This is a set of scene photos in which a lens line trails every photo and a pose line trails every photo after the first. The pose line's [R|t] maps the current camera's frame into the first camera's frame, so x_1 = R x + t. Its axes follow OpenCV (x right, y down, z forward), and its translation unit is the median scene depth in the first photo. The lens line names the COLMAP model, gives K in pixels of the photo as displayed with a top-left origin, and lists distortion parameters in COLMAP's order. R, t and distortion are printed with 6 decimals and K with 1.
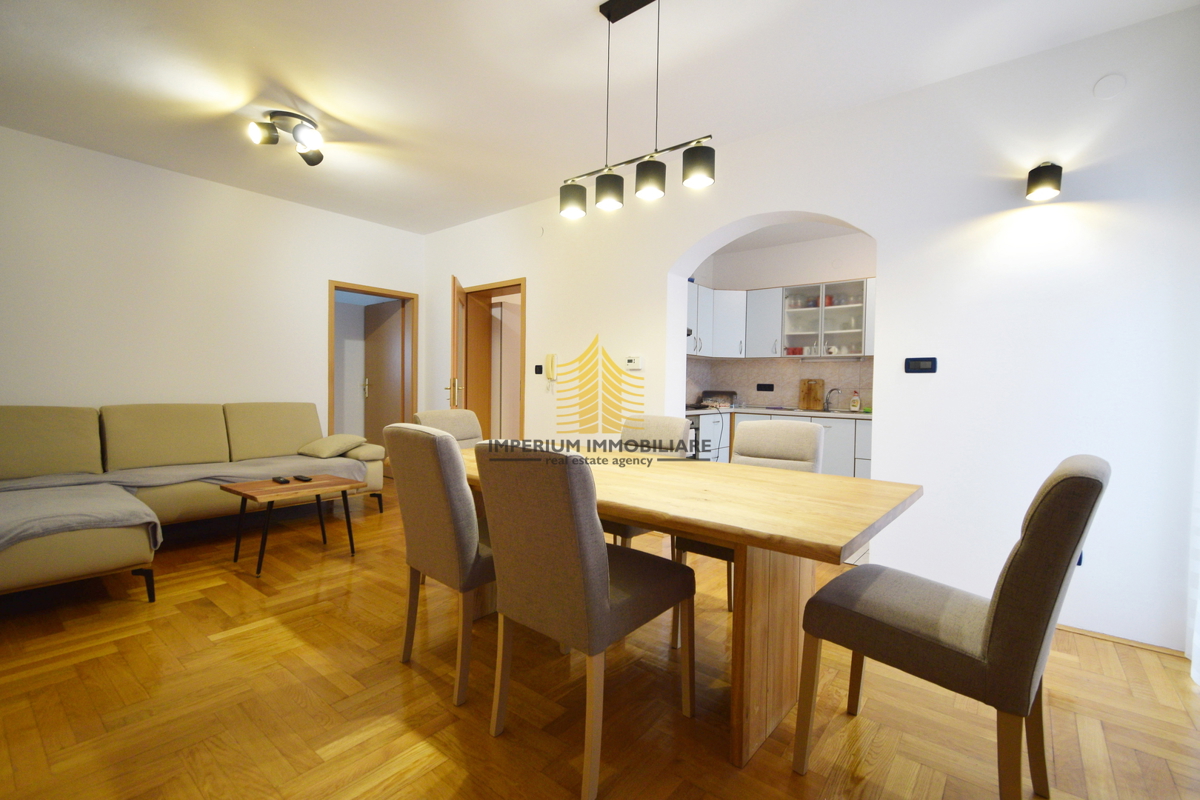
lens RADIAL K [[531.3, 0, 600.0], [0, 531.3, 400.0], [0, 0, 1]] dist [0.008042, -0.000588]
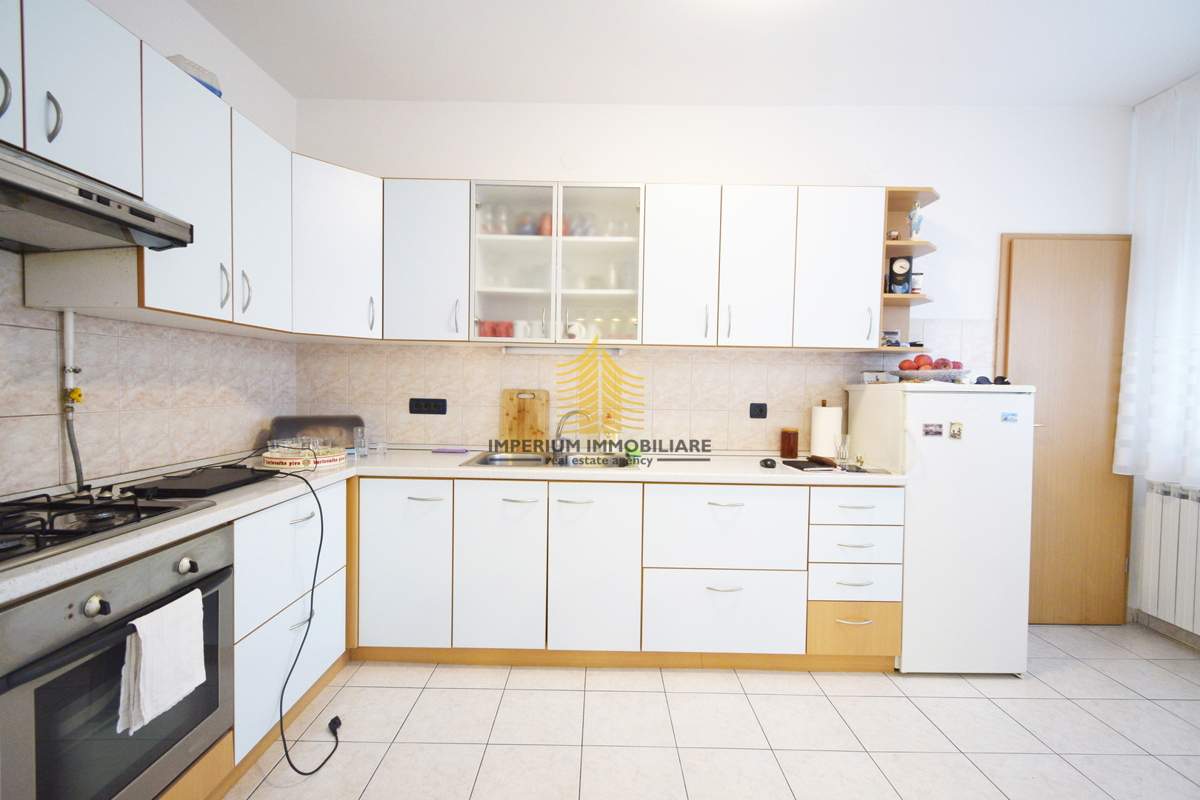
lens RADIAL K [[531.3, 0, 600.0], [0, 531.3, 400.0], [0, 0, 1]] dist [0.008042, -0.000588]
pose [[0.781250, -0.021500, 0.623848, 0.149128], [0.014925, 0.999764, 0.015766, -0.036563], [-0.624040, -0.003006, 0.781387, 0.584778]]
